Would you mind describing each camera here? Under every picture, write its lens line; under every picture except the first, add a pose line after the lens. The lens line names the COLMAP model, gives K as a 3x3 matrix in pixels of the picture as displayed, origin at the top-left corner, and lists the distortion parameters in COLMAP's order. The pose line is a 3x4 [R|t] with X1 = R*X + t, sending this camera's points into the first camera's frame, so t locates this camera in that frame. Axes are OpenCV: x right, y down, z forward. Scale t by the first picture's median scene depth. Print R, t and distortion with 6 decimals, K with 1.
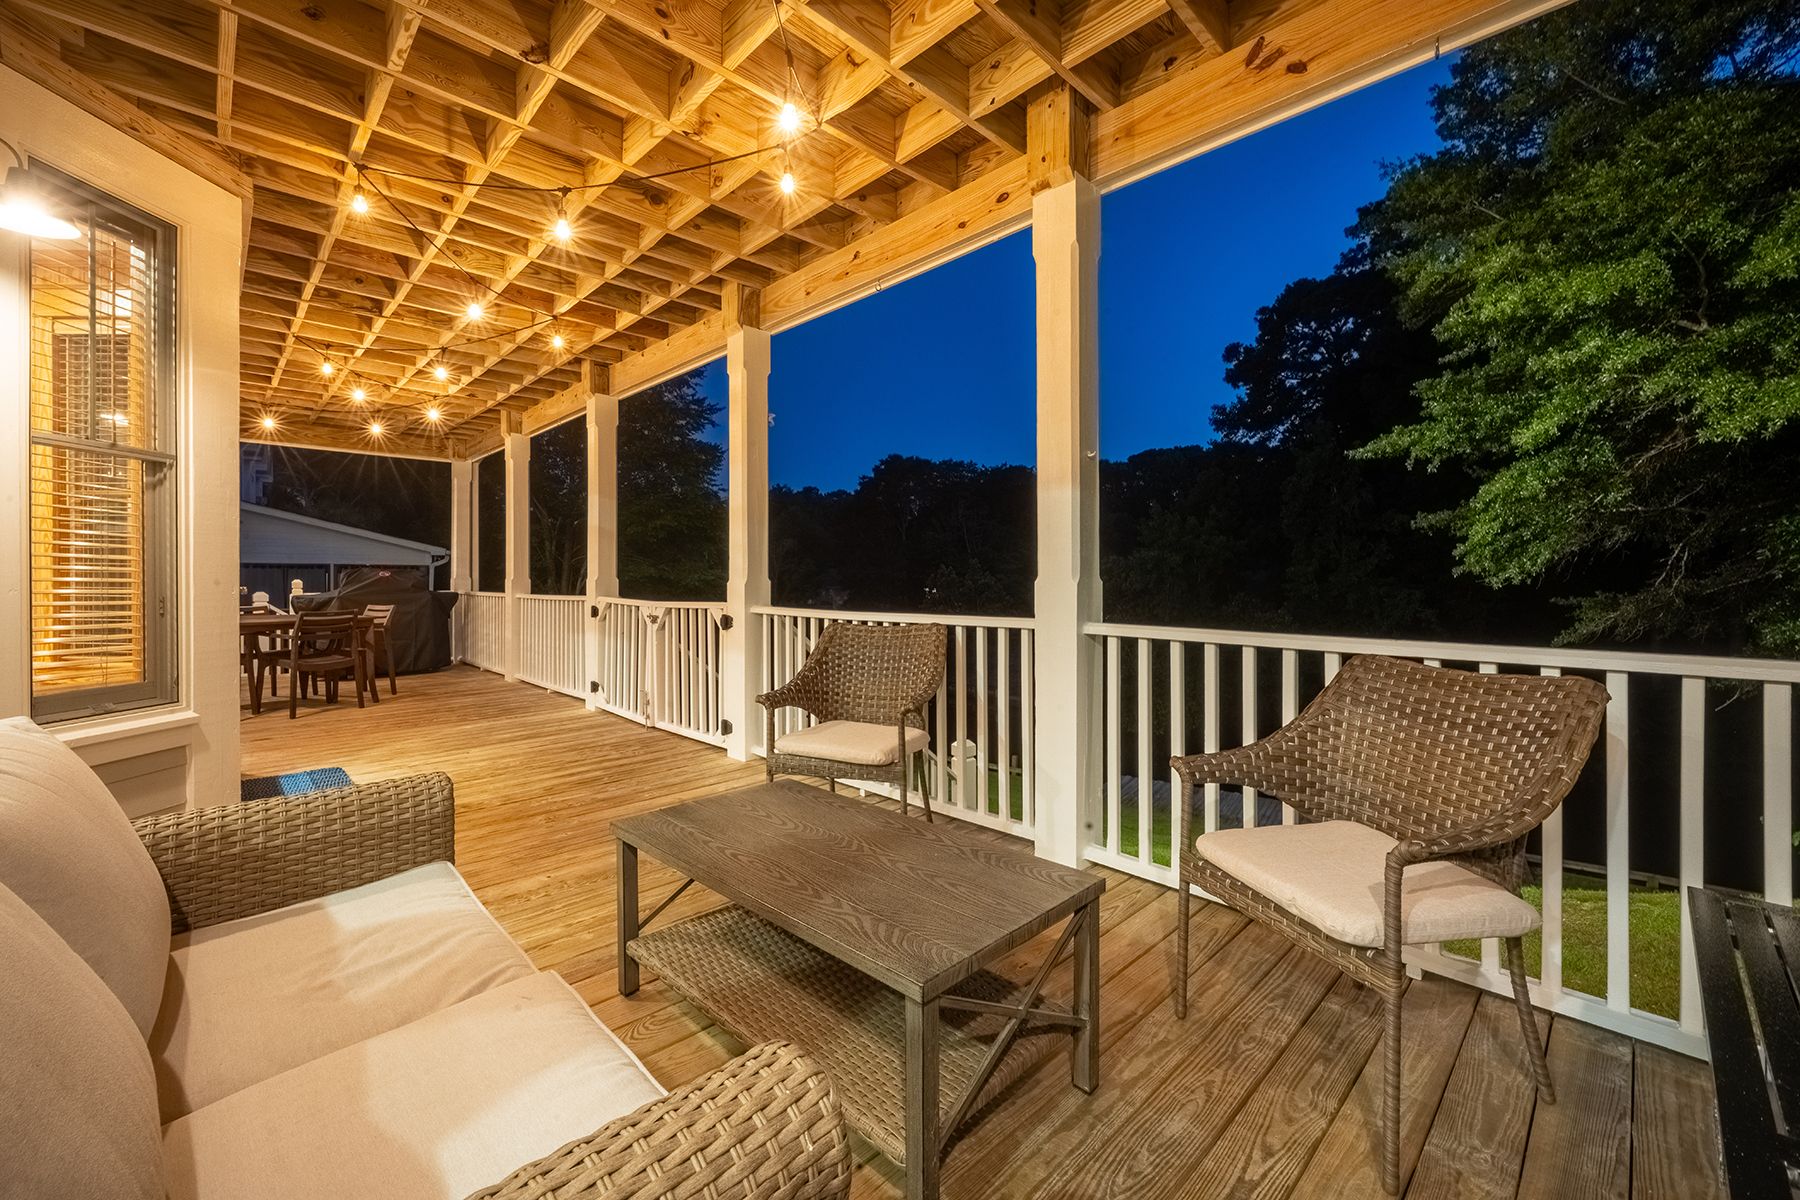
lens RADIAL K [[713.1, 0, 890.1], [0, 713.1, 592.8], [0, 0, 1]] dist [0.000217, 0.000014]
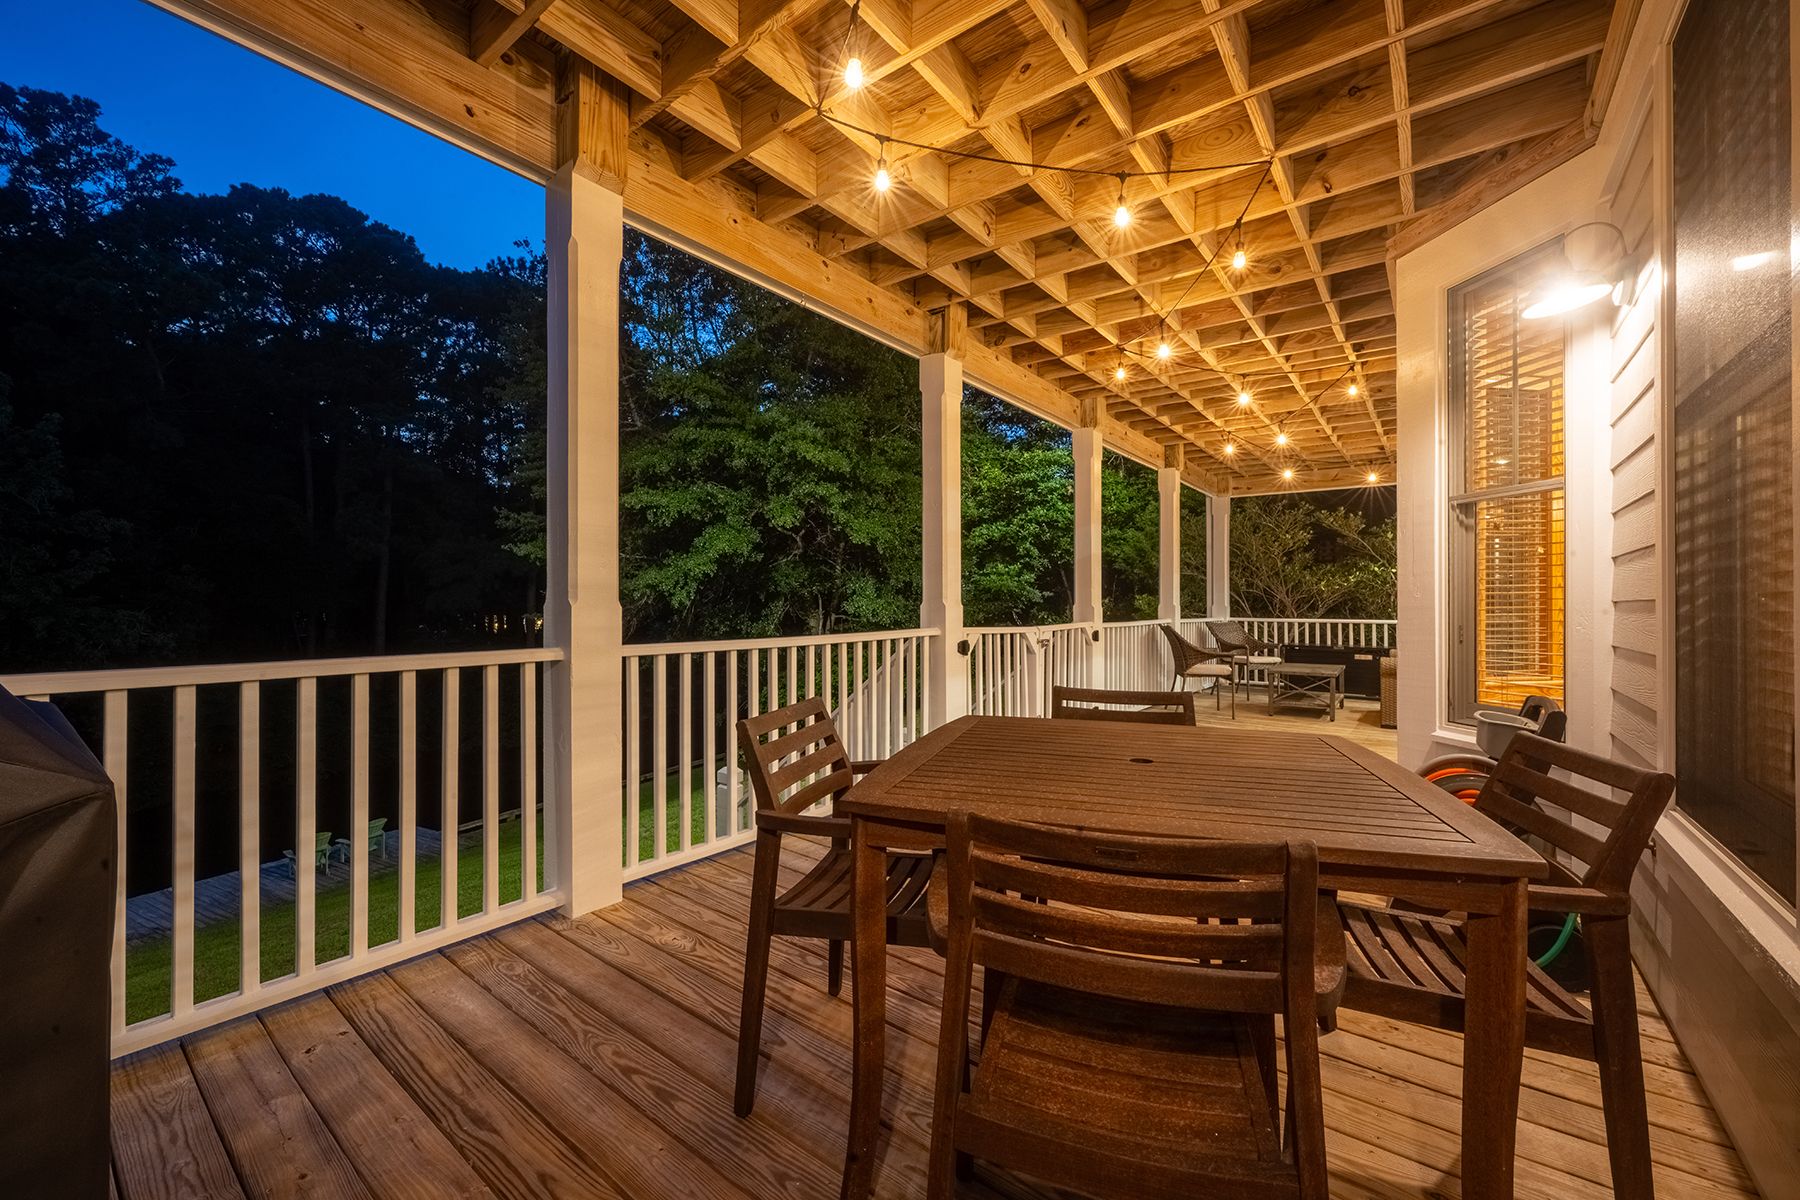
lens RADIAL K [[713.1, 0, 890.1], [0, 713.1, 592.8], [0, 0, 1]] dist [0.000217, 0.000014]
pose [[-0.148160, 0.005100, 0.988950, -0.761396], [0.016106, 0.999867, -0.002743, -0.021674], [-0.988832, 0.015521, -0.148222, 0.791510]]
